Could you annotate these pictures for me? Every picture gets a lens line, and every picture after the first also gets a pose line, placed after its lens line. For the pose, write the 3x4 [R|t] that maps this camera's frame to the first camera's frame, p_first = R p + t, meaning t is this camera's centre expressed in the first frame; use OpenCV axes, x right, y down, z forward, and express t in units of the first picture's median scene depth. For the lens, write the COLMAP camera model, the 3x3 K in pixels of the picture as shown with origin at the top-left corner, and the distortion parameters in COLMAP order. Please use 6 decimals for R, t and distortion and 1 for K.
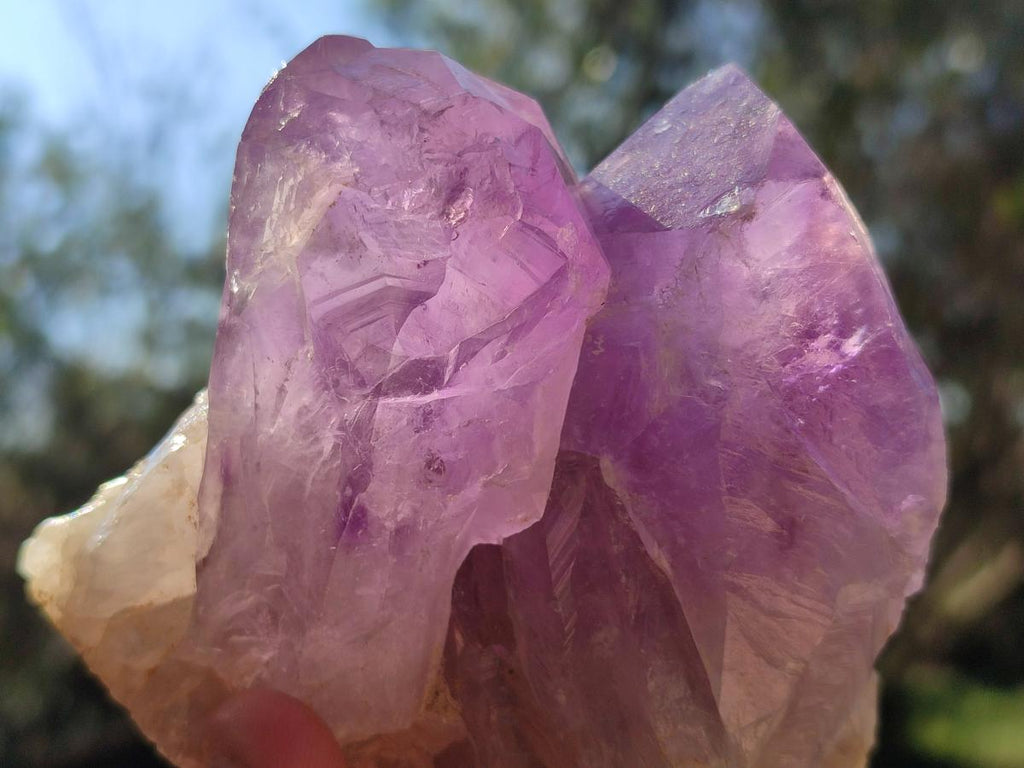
lens RADIAL K [[1580.5, 0, 511.1], [0, 1580.5, 384.9], [0, 0, 1]] dist [0.012424, 0.000000]
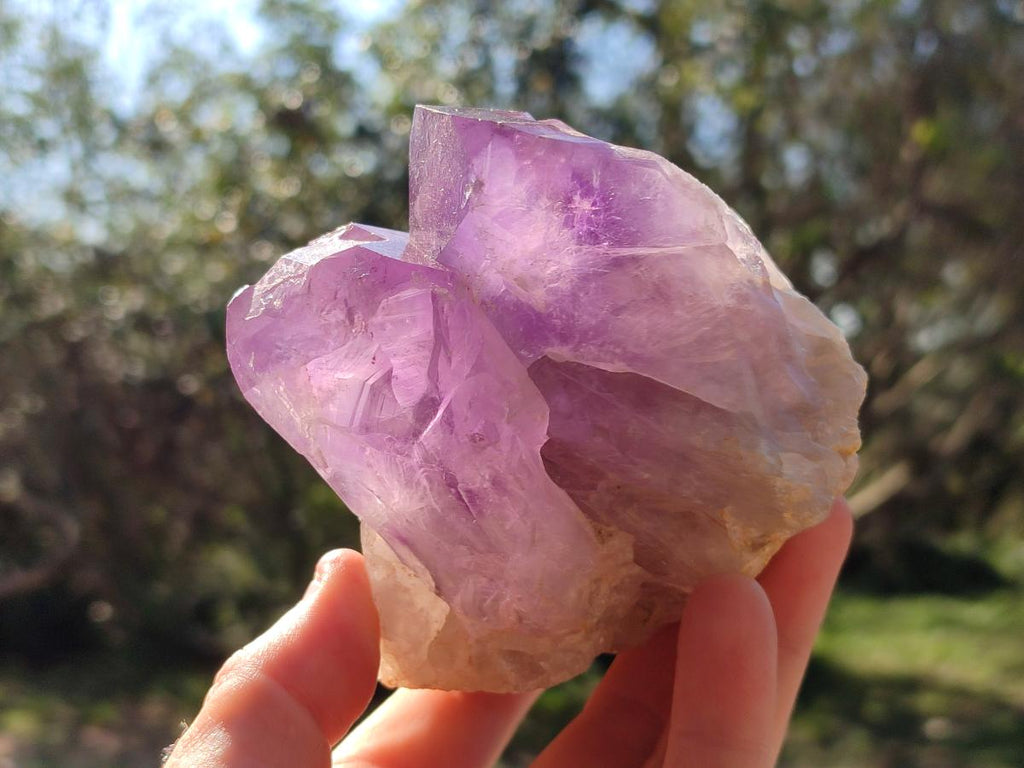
lens RADIAL K [[1580.5, 0, 508.4], [0, 1580.5, 389.9], [0, 0, 1]] dist [0.012424, 0.000000]
pose [[0.651694, -0.747823, -0.126710, 0.202579], [0.752497, 0.658411, -0.015605, 0.066293], [0.095097, -0.085179, 0.991817, -0.532103]]
